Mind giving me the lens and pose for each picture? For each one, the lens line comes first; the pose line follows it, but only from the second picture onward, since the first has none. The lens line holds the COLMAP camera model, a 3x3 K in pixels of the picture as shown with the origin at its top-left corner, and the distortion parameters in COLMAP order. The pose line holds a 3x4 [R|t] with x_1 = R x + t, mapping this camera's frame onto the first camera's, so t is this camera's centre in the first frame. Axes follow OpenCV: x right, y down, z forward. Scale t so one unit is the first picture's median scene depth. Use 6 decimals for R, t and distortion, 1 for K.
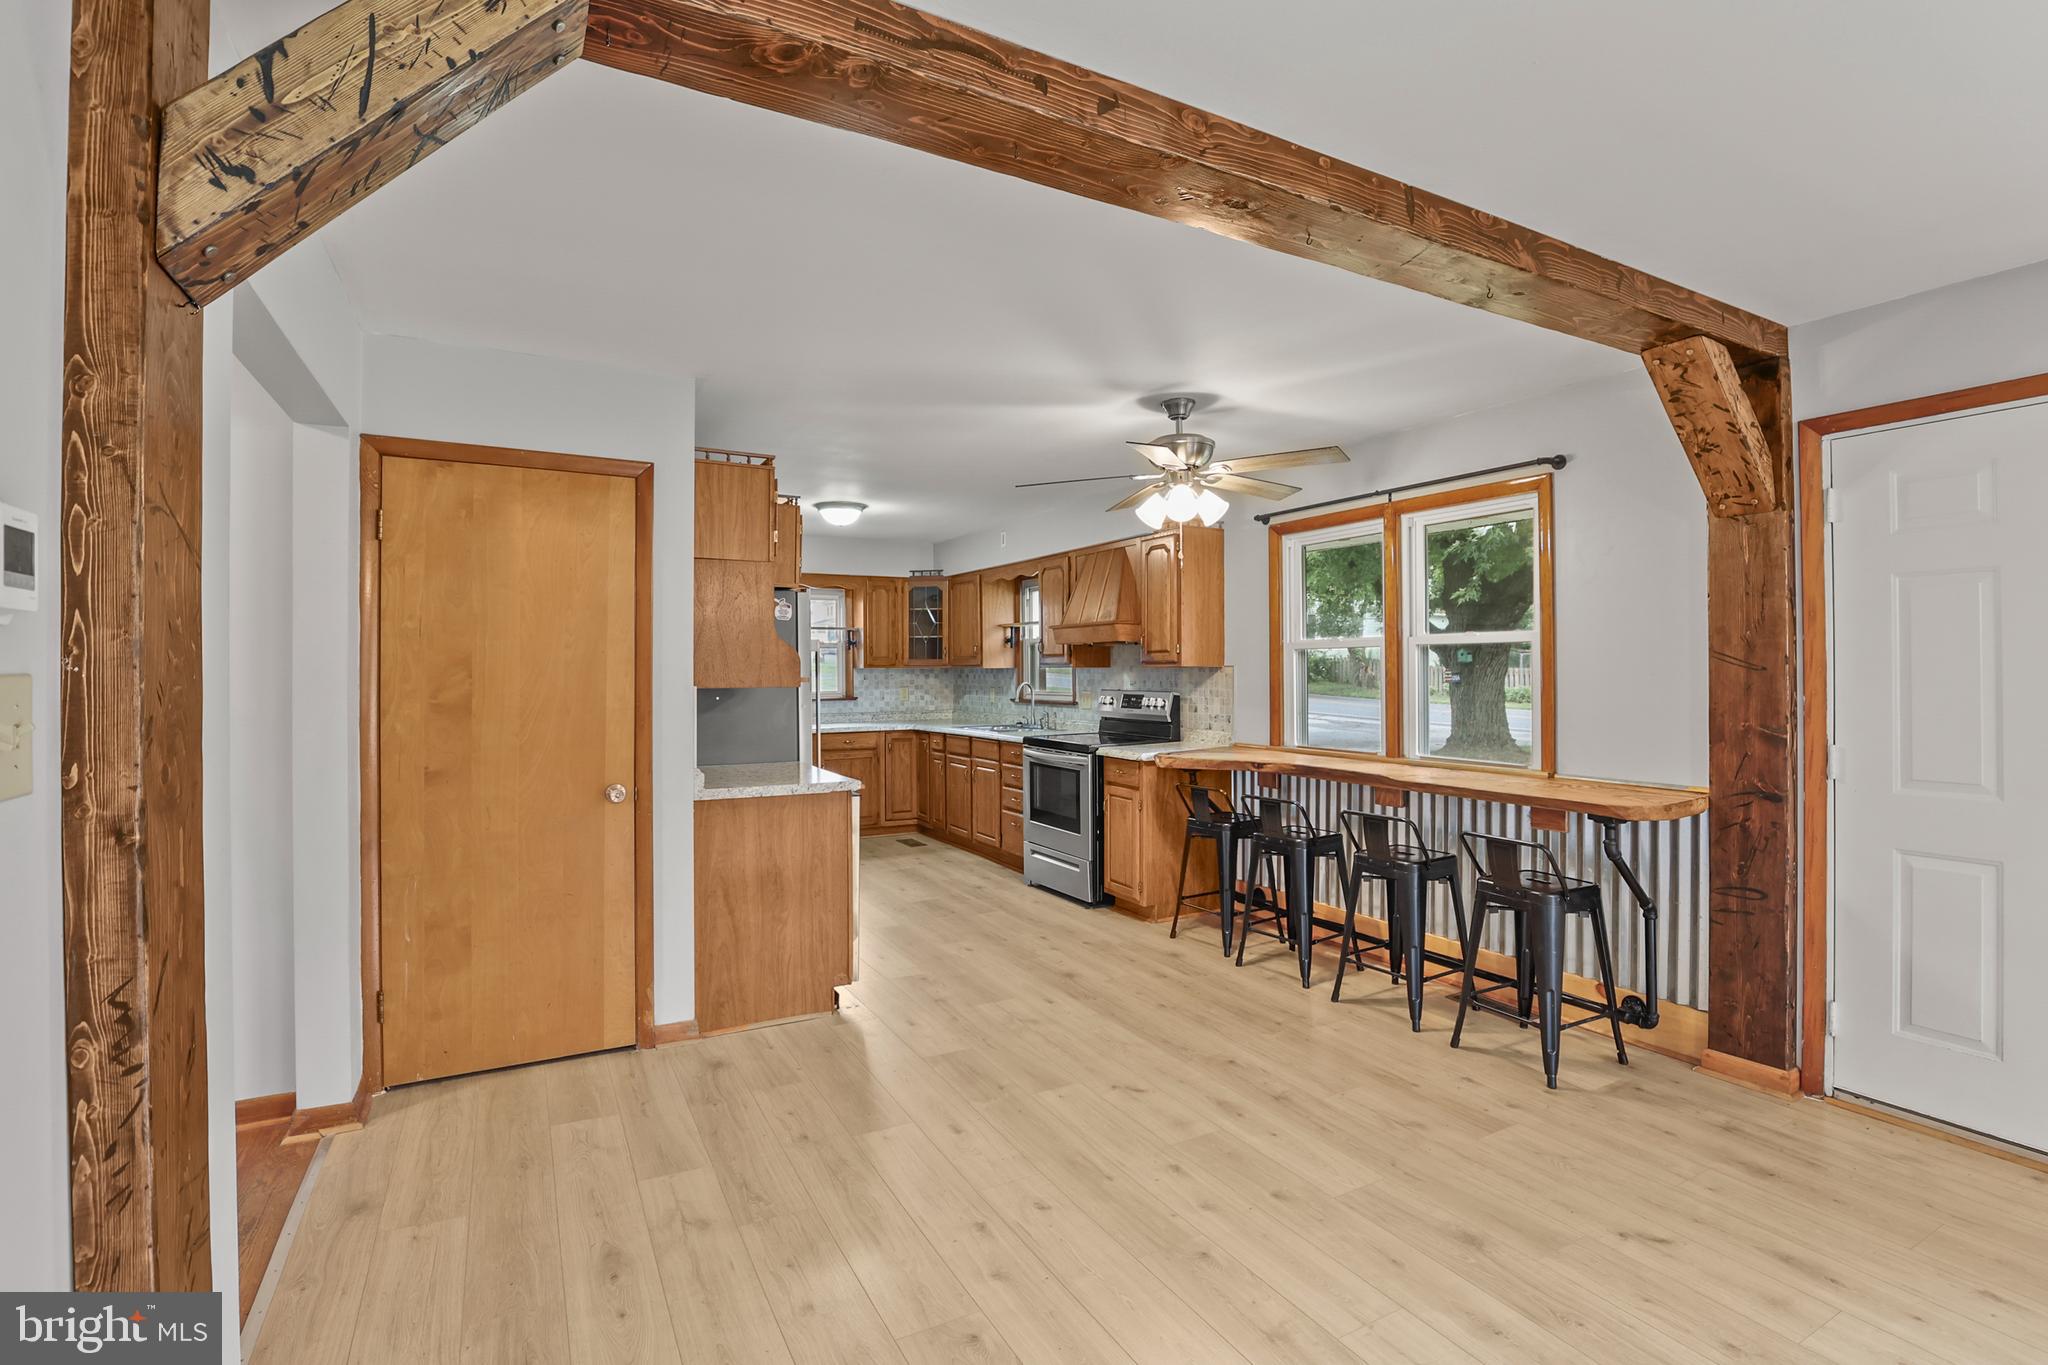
lens RADIAL K [[956.4, 0, 1026.1], [0, 956.4, 661.2], [0, 0, 1]] dist [-0.037866, 0.005626]
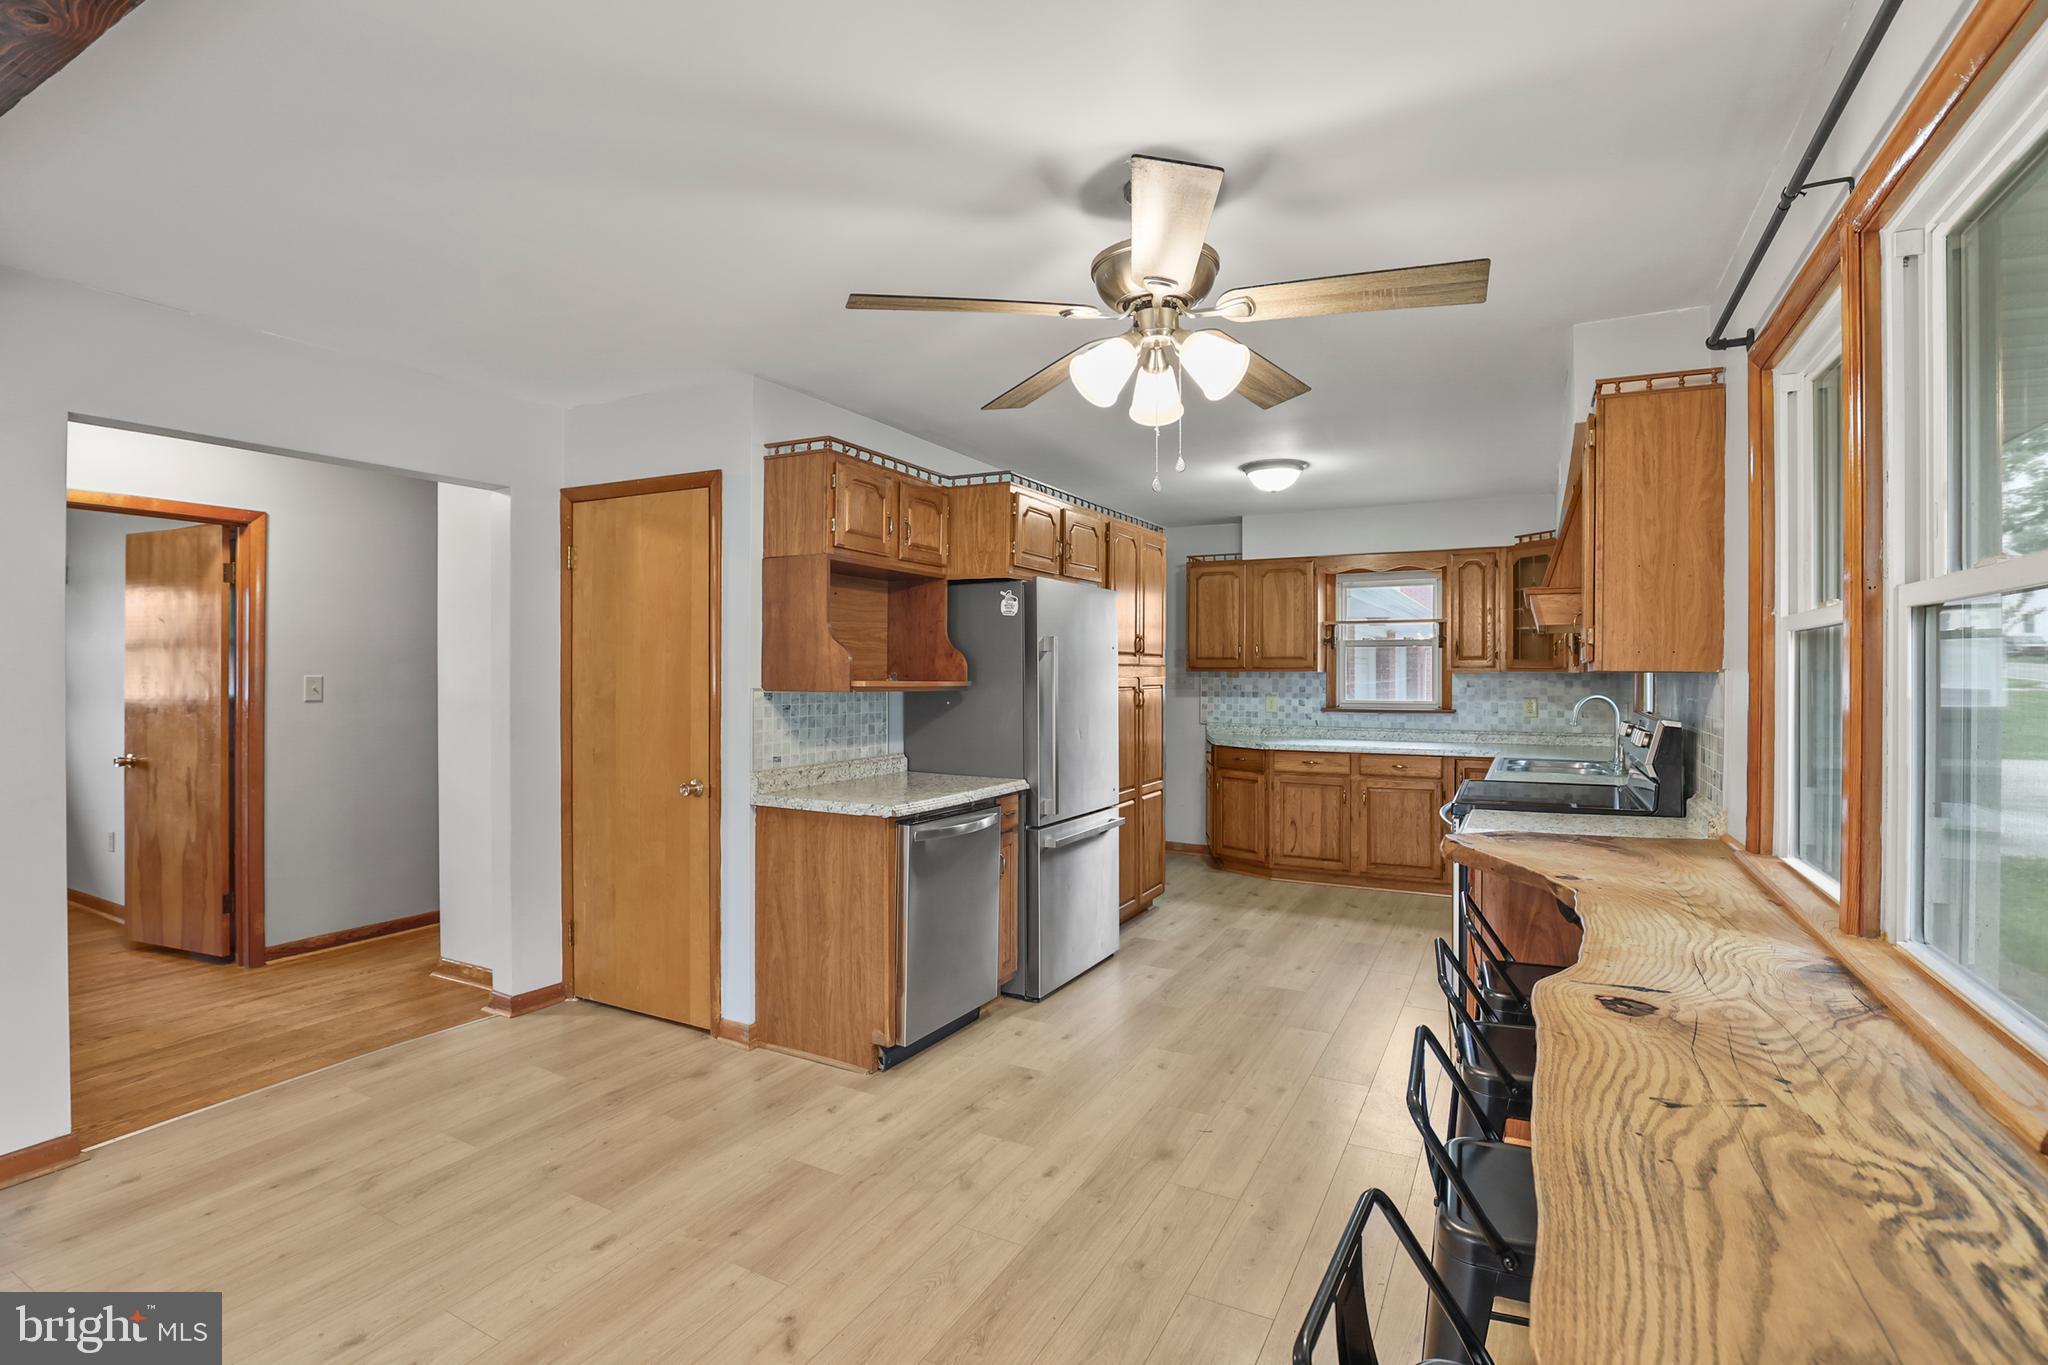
lens RADIAL K [[956.4, 0, 1028.6], [0, 956.4, 677.8], [0, 0, 1]] dist [-0.037866, 0.005626]
pose [[0.546888, 0.009235, -0.837155, 0.622280], [0.002945, 0.999912, 0.012955, 0.002840], [0.837200, -0.009550, 0.546813, 0.688983]]
